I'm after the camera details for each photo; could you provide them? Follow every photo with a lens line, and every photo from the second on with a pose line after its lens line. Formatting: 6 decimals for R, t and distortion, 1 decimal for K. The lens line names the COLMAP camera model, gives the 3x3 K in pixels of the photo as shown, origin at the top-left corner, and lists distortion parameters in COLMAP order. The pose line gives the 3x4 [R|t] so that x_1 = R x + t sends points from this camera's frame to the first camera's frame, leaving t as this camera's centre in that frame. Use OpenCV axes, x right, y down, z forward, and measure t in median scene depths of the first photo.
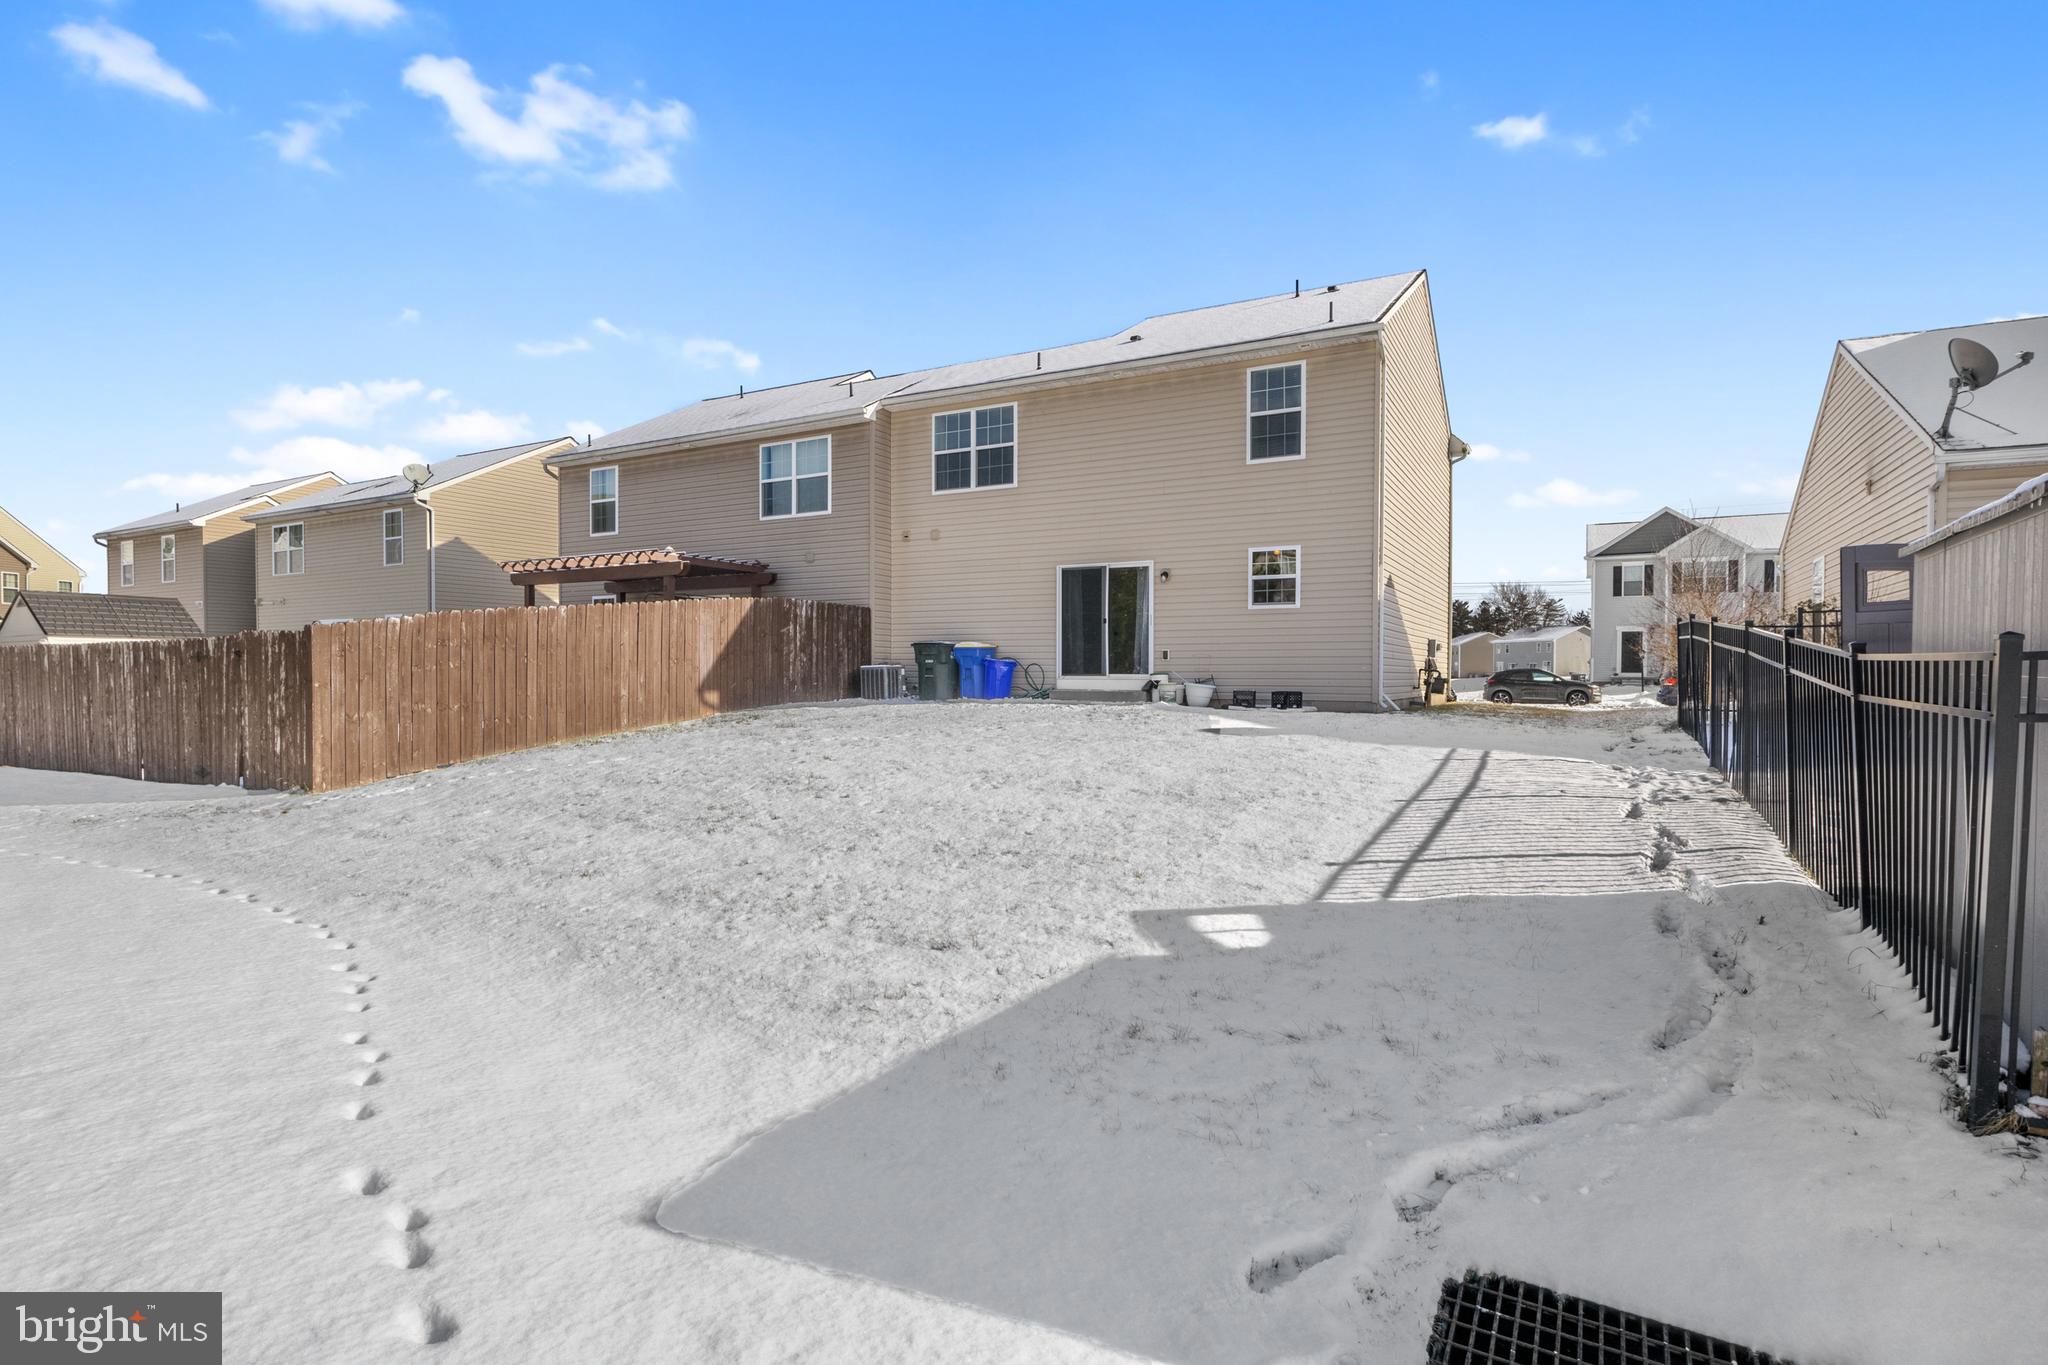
lens RADIAL K [[1030.8, 0, 1018.3], [0, 1030.8, 679.4], [0, 0, 1]] dist [-0.008006, 0.000462]
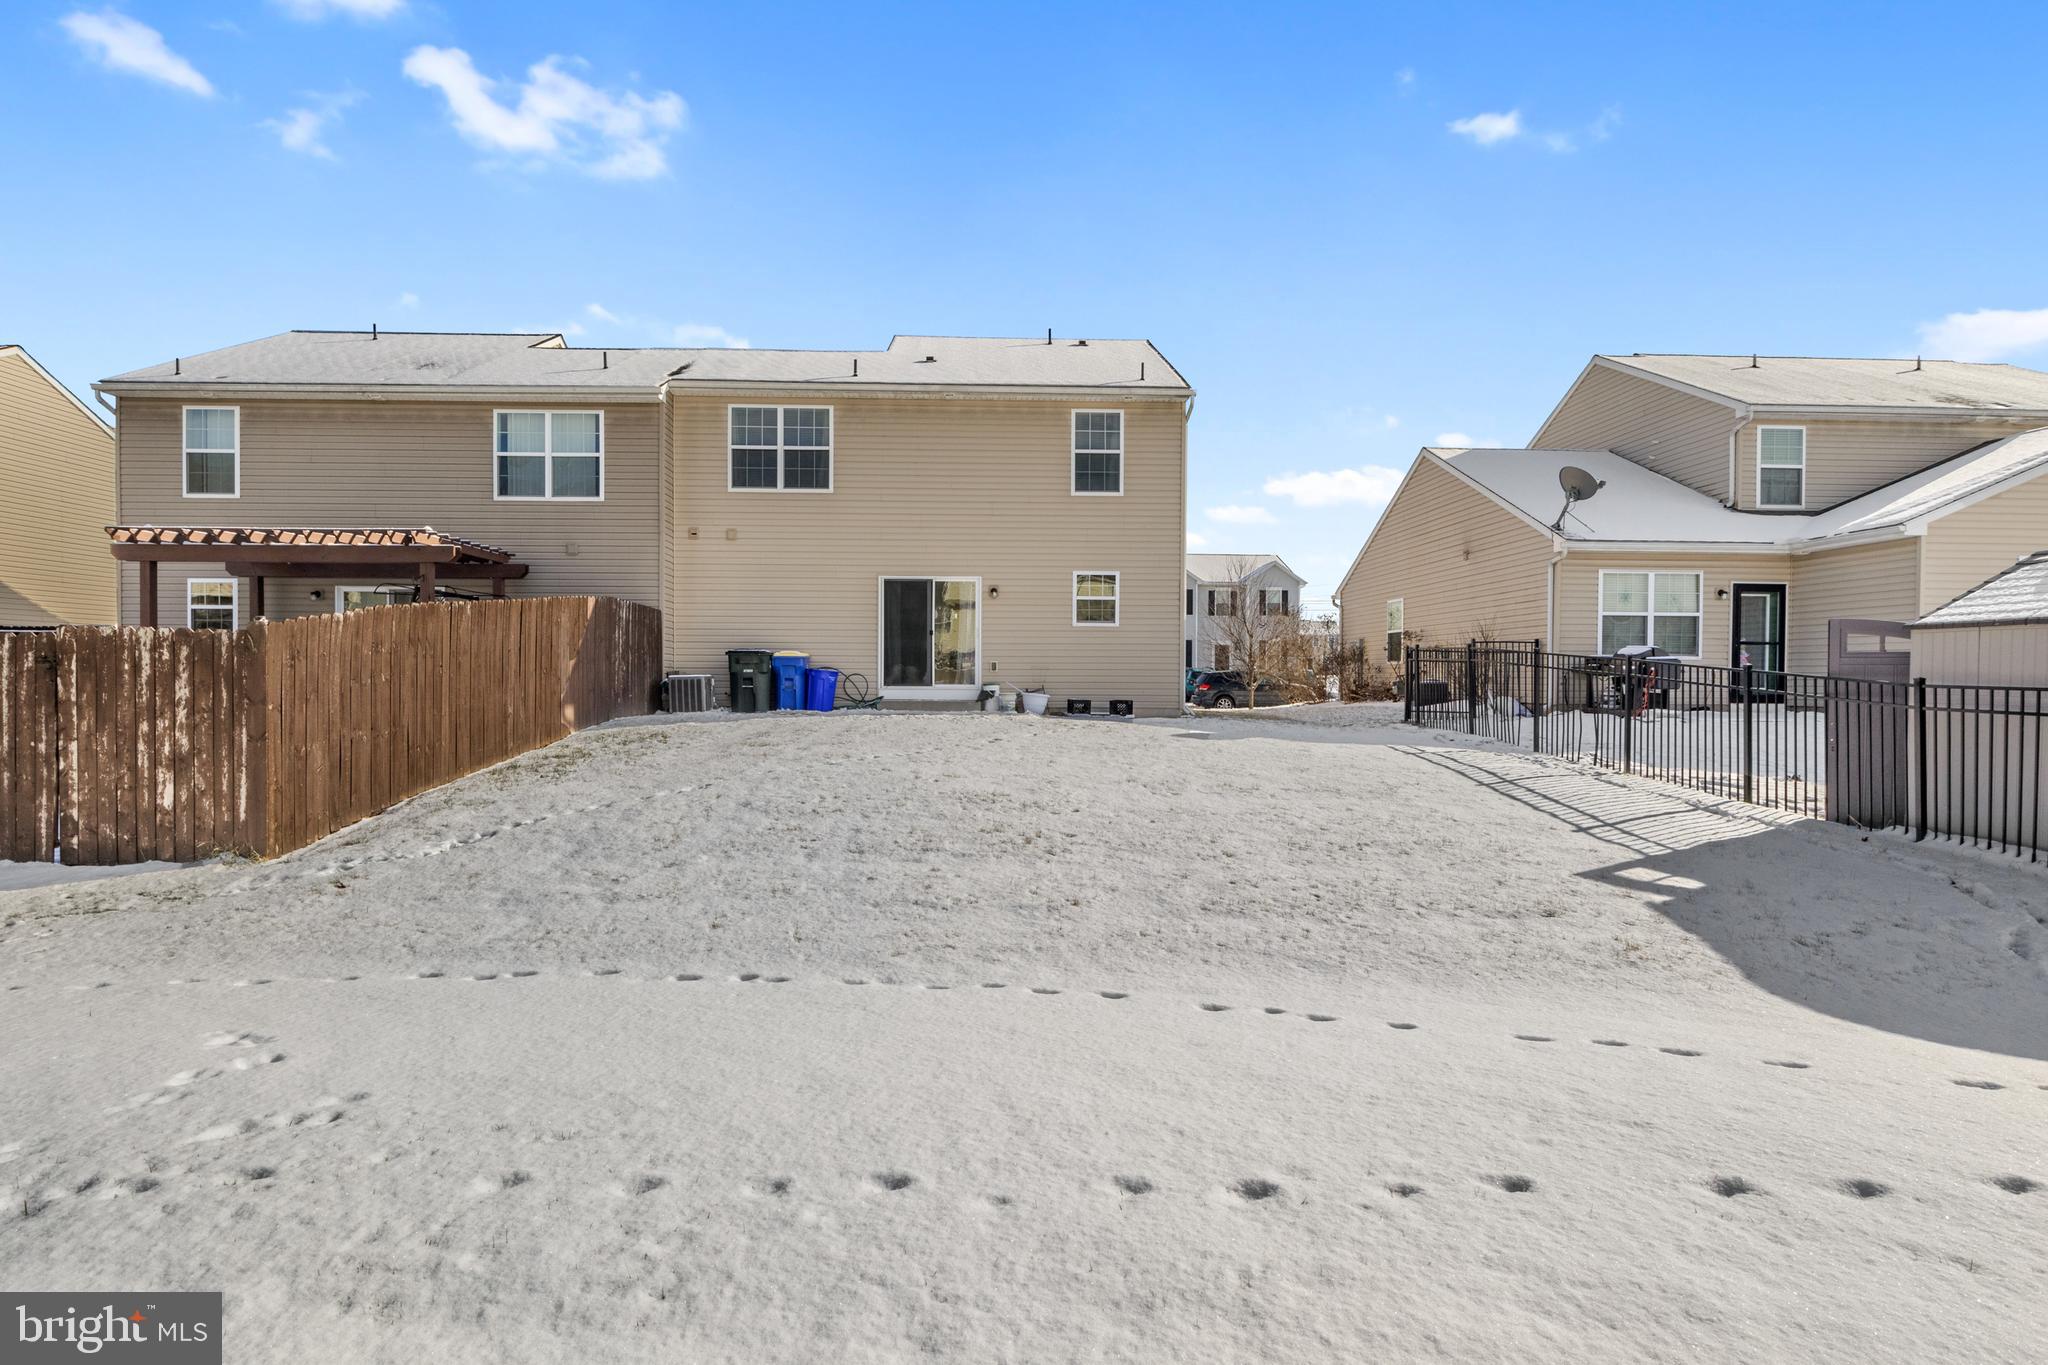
lens RADIAL K [[1030.8, 0, 1017.9], [0, 1030.8, 680.7], [0, 0, 1]] dist [-0.008006, 0.000462]
pose [[0.853941, 0.000894, 0.520368, -0.363360], [0.000485, 0.999997, -0.002515, -0.006229], [-0.520369, 0.002400, 0.853938, 0.075679]]
